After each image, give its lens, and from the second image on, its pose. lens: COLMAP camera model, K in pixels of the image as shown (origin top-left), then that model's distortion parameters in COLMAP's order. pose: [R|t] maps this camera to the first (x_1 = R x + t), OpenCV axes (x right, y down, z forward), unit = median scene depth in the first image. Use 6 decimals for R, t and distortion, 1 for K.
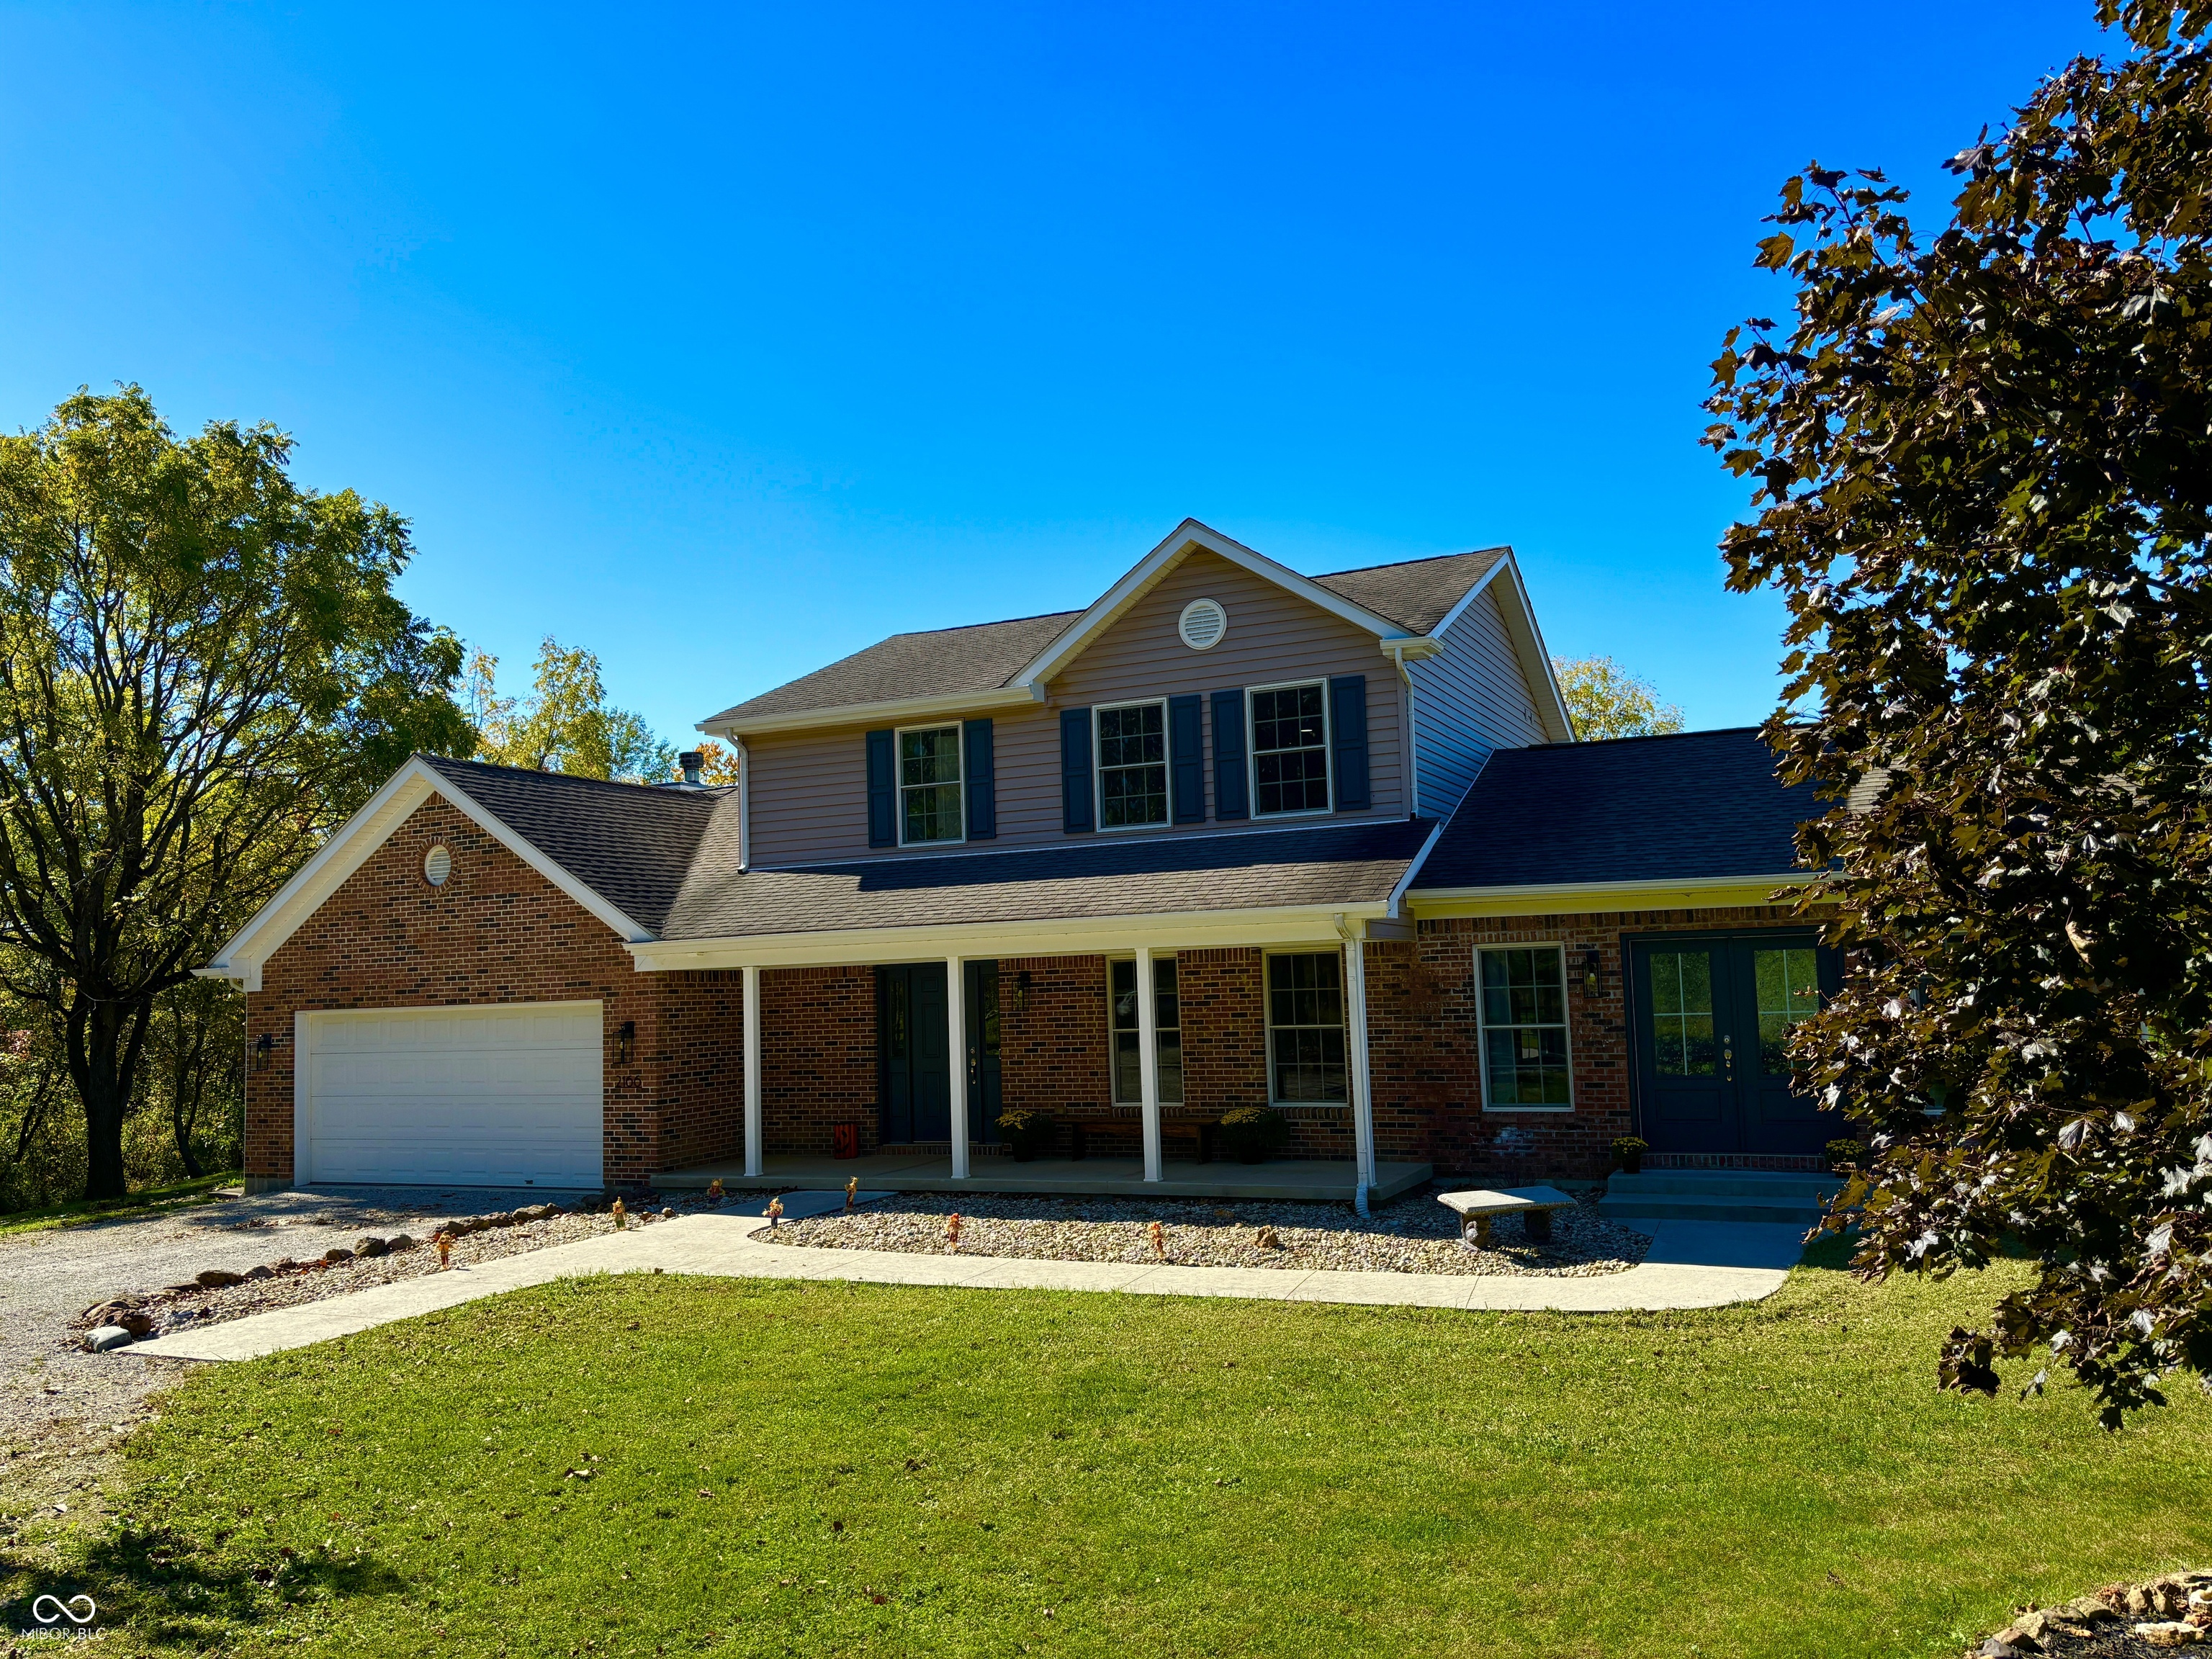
lens RADIAL K [[1664.0, 0, 1108.6], [0, 1664.0, 827.9], [0, 0, 1]] dist [0.047407, -0.049926]
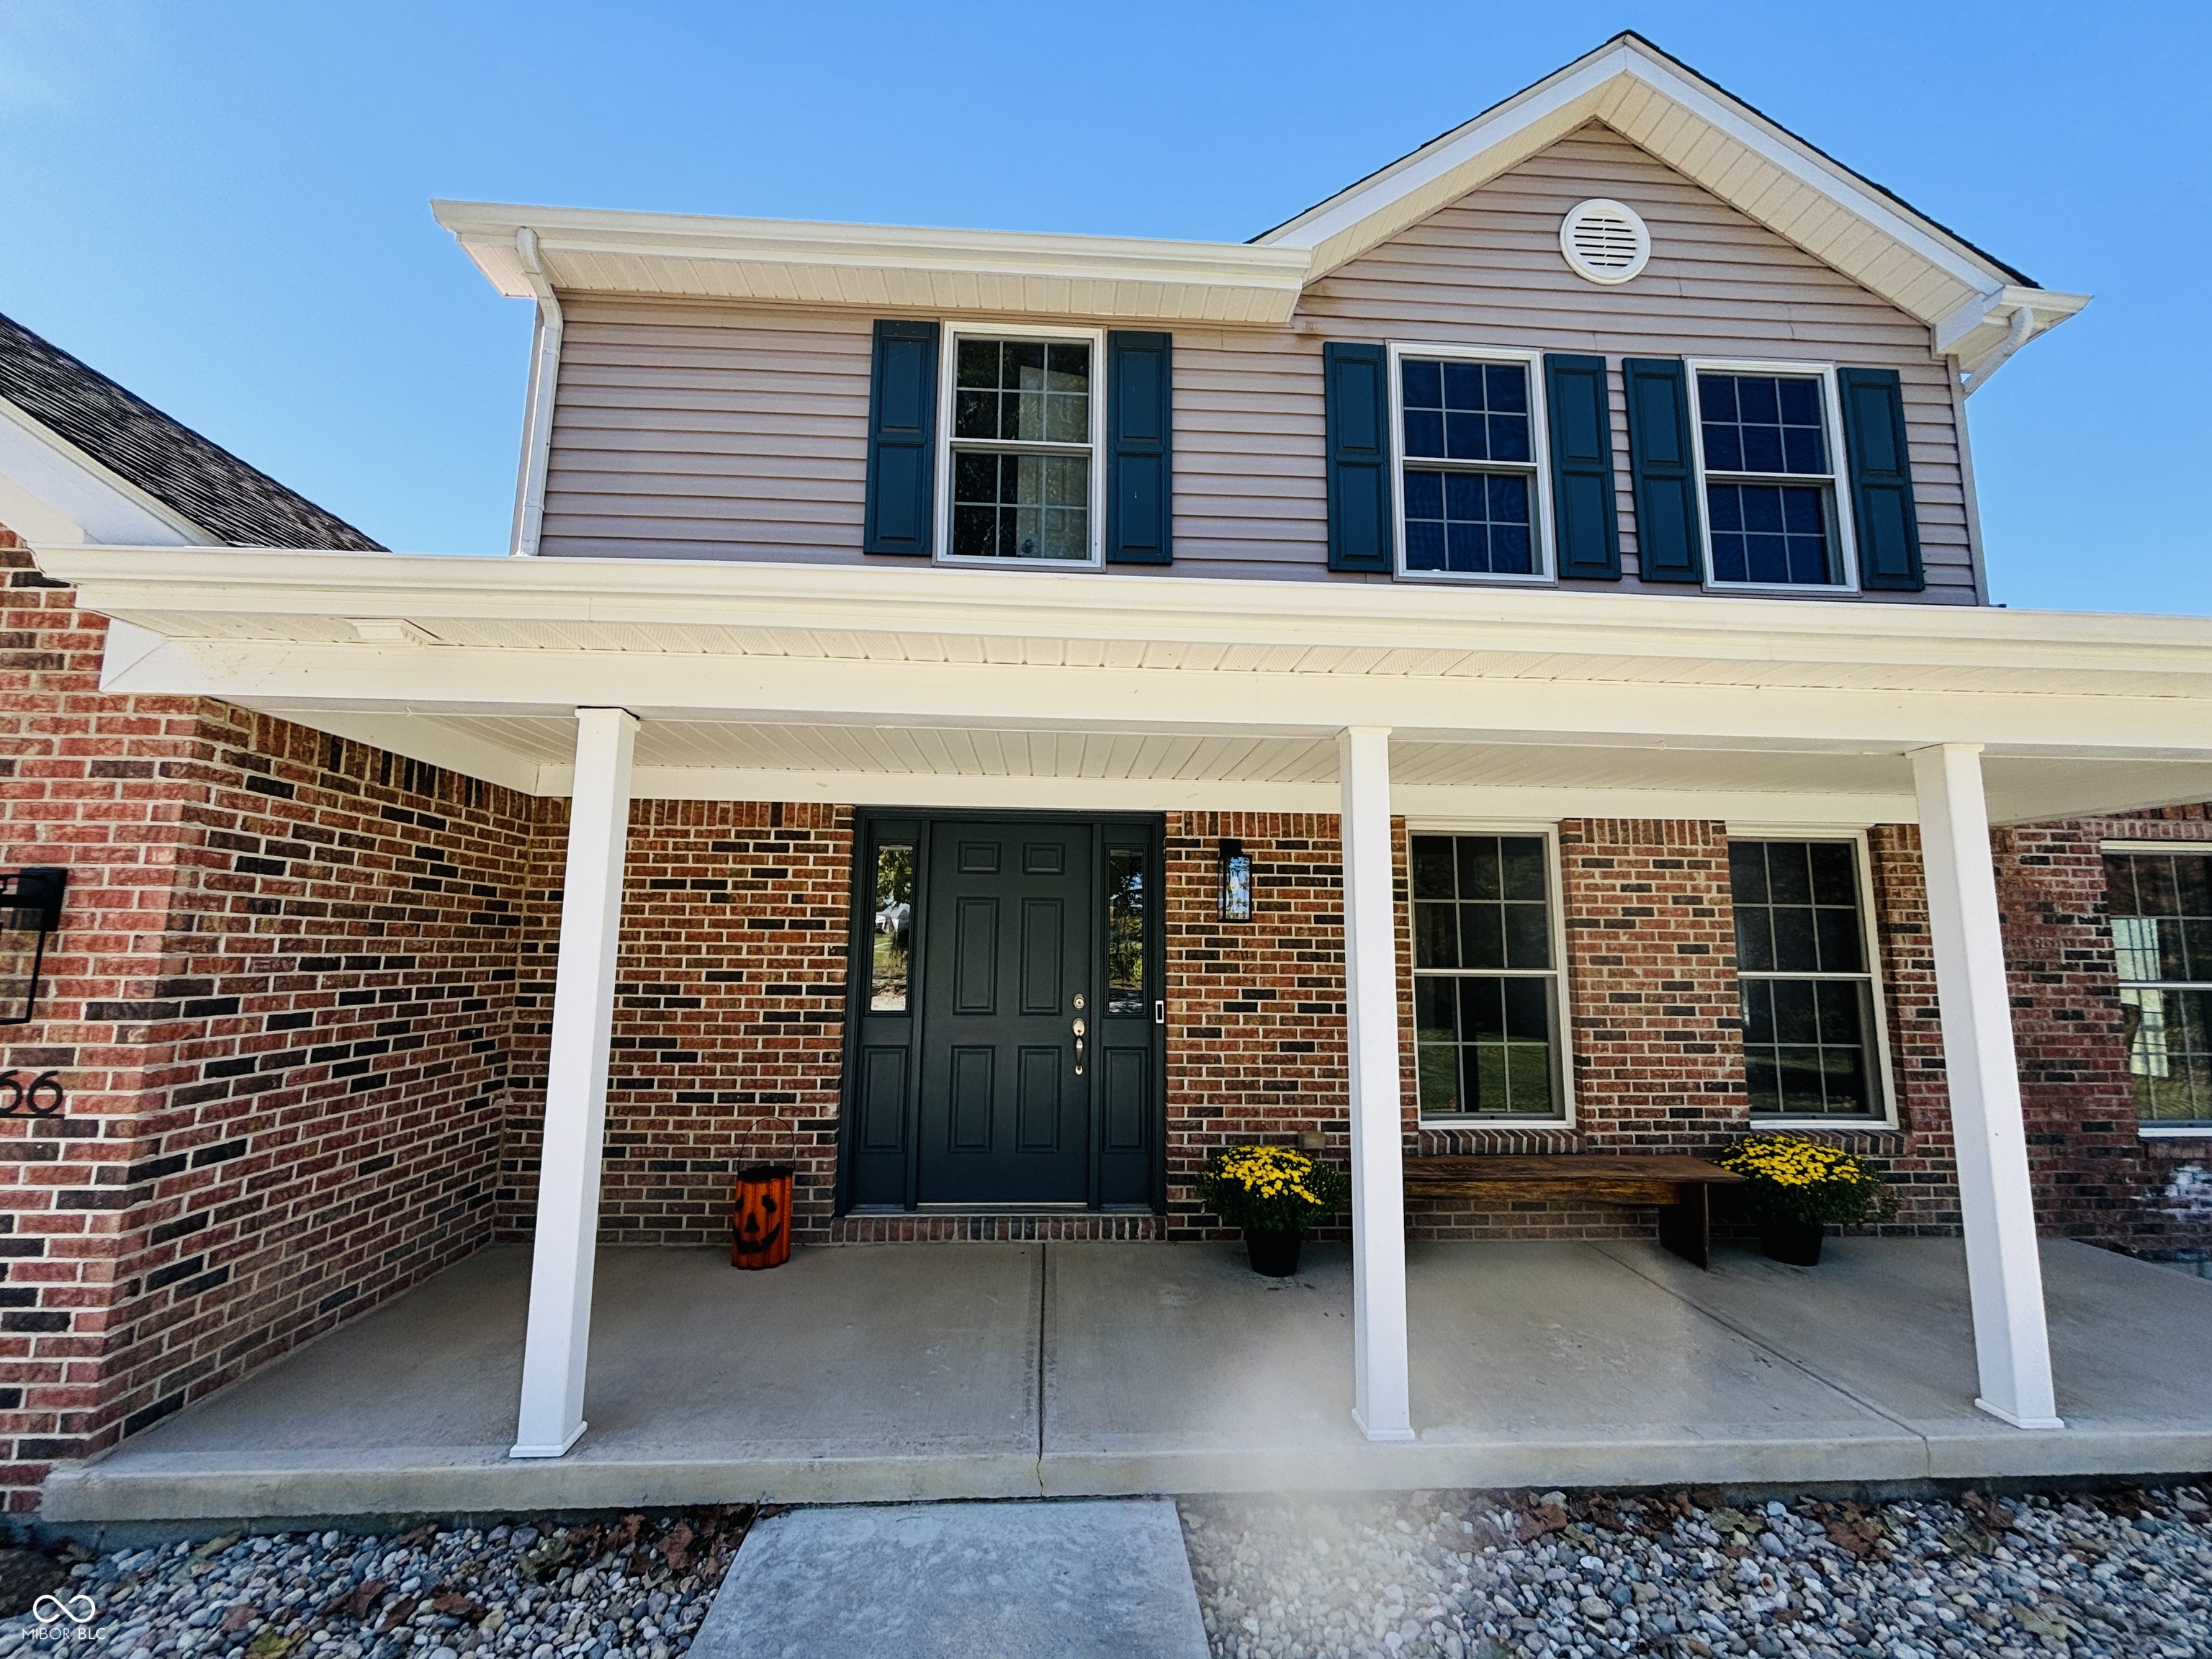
lens RADIAL K [[884.6, 0, 1076.9], [0, 884.6, 829.3], [0, 0, 1]] dist [0.000808, -0.002878]
pose [[0.880607, 0.109752, 0.460961, -0.214784], [-0.087935, 0.993760, -0.068619, 0.109289], [-0.465616, 0.019892, 0.884763, 0.830661]]
